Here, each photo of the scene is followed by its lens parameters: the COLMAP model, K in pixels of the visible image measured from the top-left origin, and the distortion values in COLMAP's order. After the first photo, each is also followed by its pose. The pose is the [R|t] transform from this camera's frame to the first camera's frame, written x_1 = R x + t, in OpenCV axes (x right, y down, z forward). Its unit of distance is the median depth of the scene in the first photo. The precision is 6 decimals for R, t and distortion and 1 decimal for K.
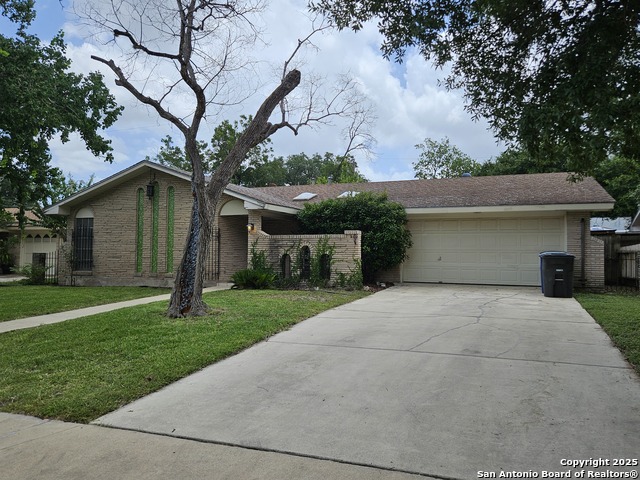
lens RADIAL K [[429.4, 0, 319.9], [0, 429.4, 239.2], [0, 0, 1]] dist [0.039753, 0.000644]
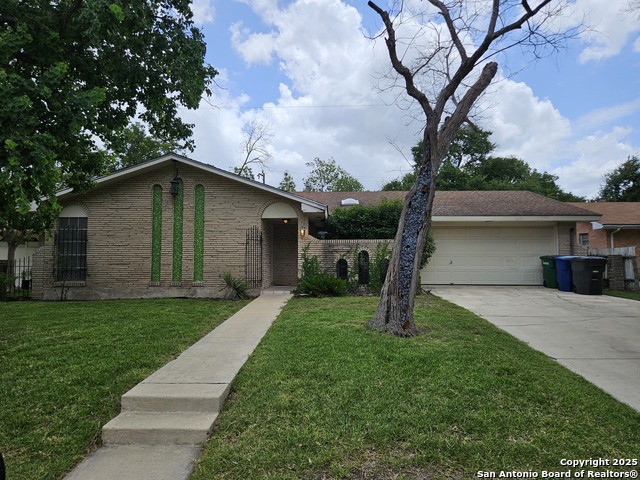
lens RADIAL K [[383.6, 0, 320.1], [0, 383.6, 241.8], [0, 0, 1]] dist [0.045918, 0.000851]
pose [[0.953362, 0.006798, 0.301752, -0.360731], [-0.003782, 0.999937, -0.010580, 0.004216], [-0.301805, 0.008946, 0.953328, 0.168402]]
